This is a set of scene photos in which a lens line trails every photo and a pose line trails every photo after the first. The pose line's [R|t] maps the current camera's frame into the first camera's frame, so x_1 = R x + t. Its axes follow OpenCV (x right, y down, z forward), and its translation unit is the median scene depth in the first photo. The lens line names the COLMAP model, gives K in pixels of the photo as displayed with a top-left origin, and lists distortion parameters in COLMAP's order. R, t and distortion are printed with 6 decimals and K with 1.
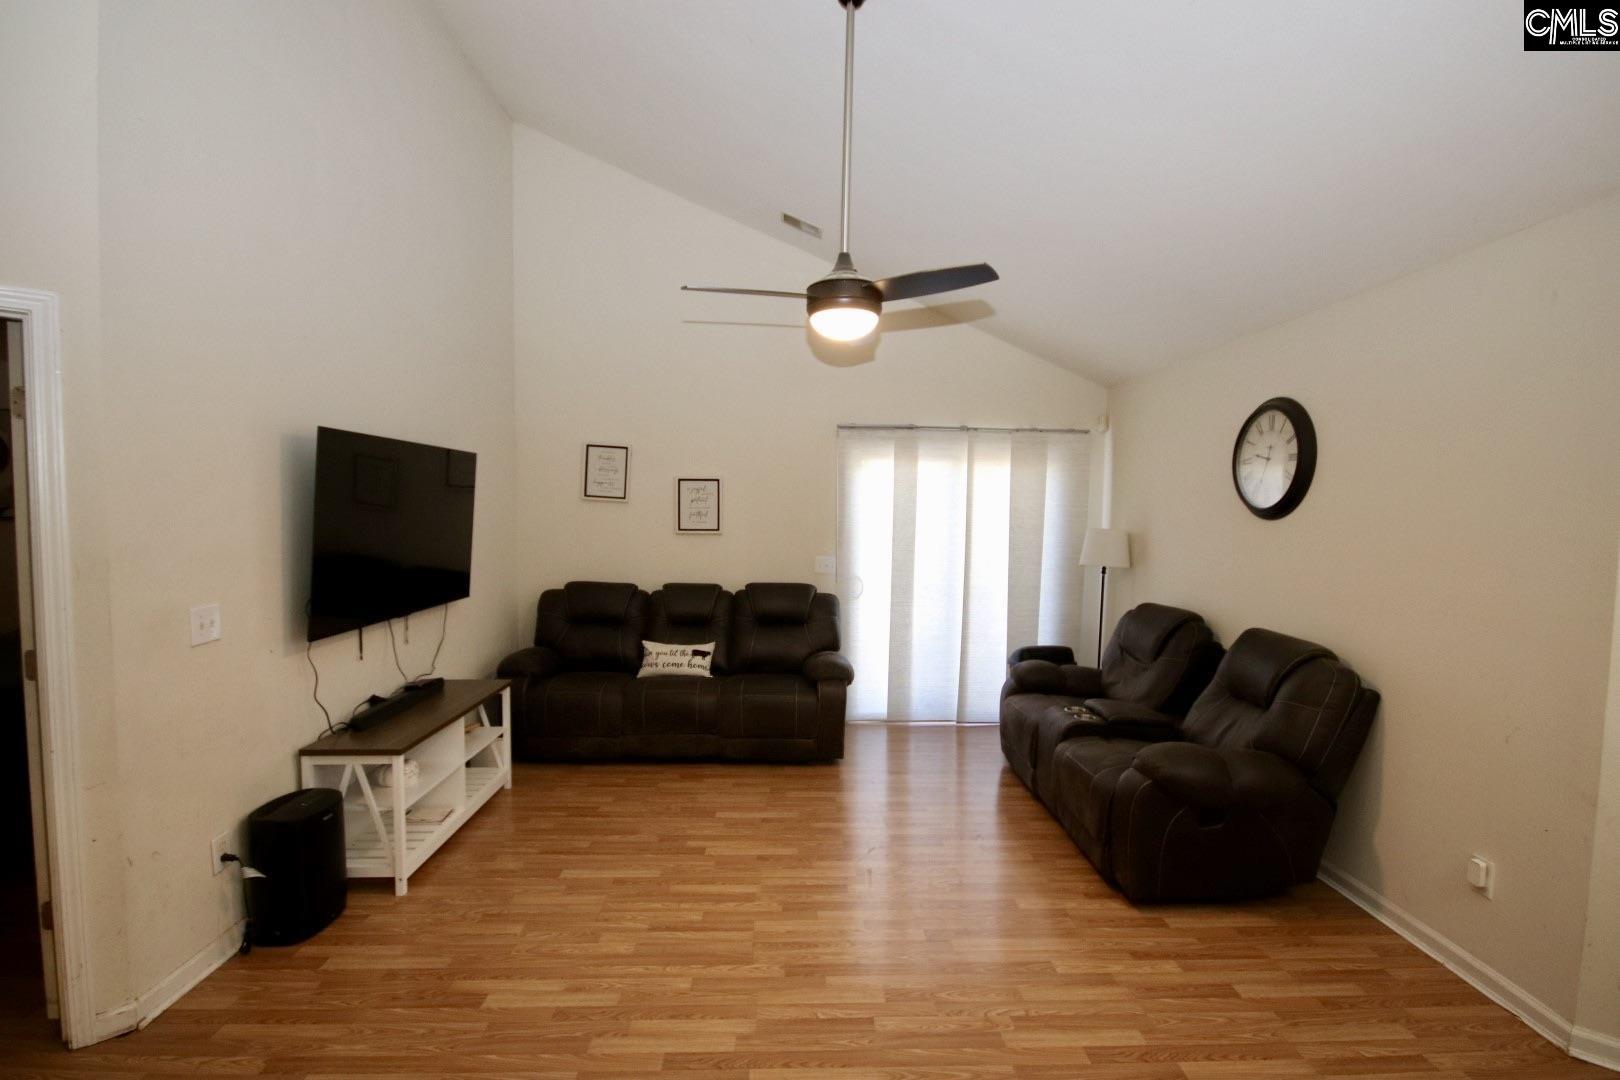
lens RADIAL K [[746.4, 0, 812.2], [0, 746.4, 554.6], [0, 0, 1]] dist [0.012283, -0.014202]
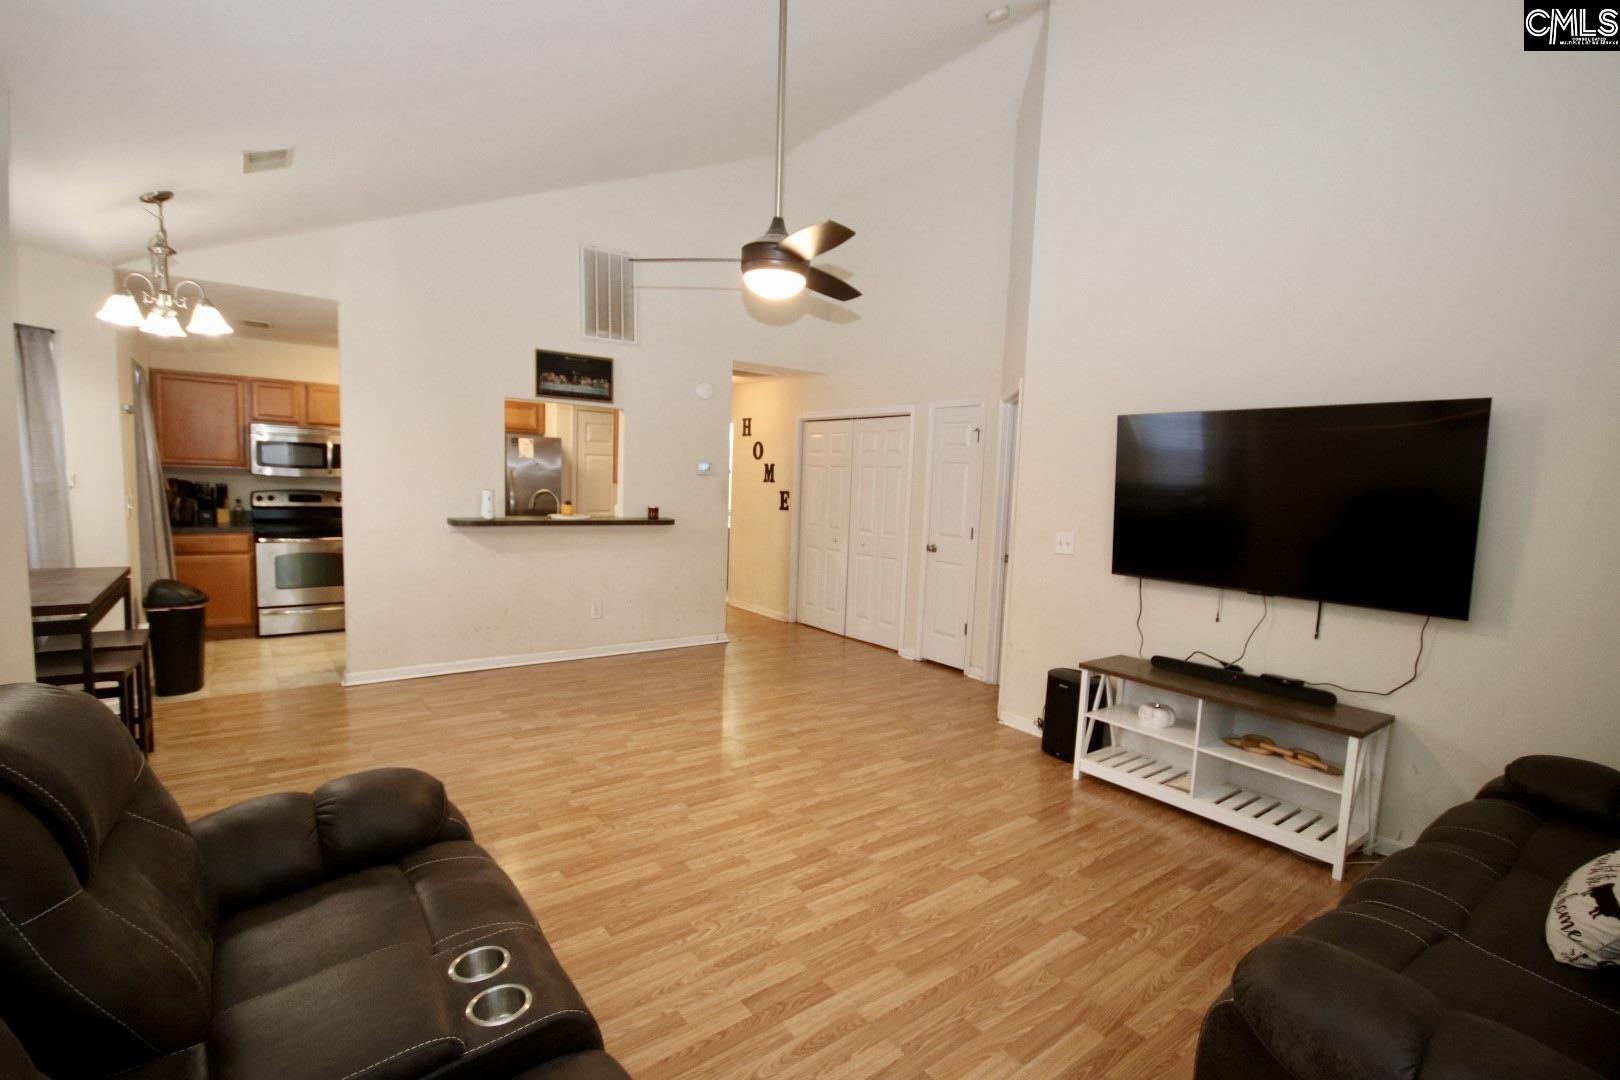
lens RADIAL K [[748.2, 0, 812.1], [0, 748.2, 553.1], [0, 0, 1]] dist [-0.004026, 0.000815]
pose [[-0.809525, 0.014423, -0.586908, 0.445047], [-0.085633, 0.986106, 0.142347, -0.053717], [0.580806, 0.165492, -0.797042, 1.350013]]
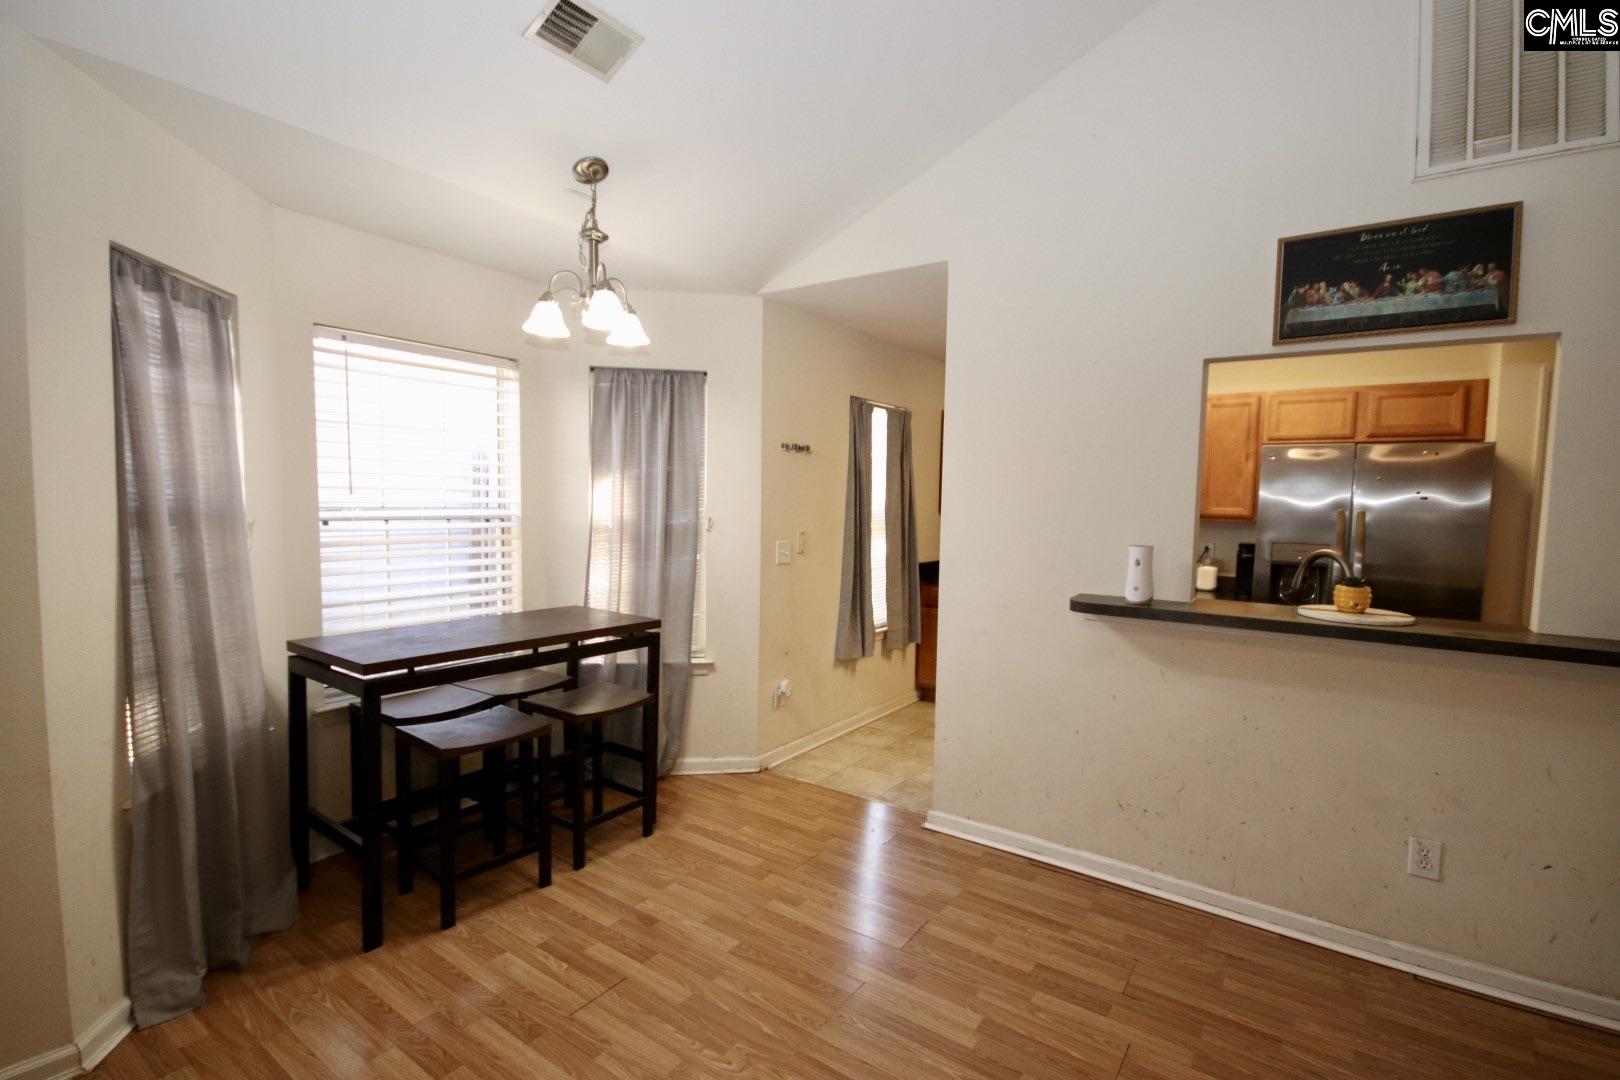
lens RADIAL K [[746.4, 0, 812.2], [0, 746.4, 554.6], [0, 0, 1]] dist [0.012283, -0.014202]
pose [[-0.796232, -0.073955, 0.600454, -0.056598], [0.007988, 0.991129, 0.132666, -0.008660], [-0.604939, 0.110429, -0.788578, 0.625733]]
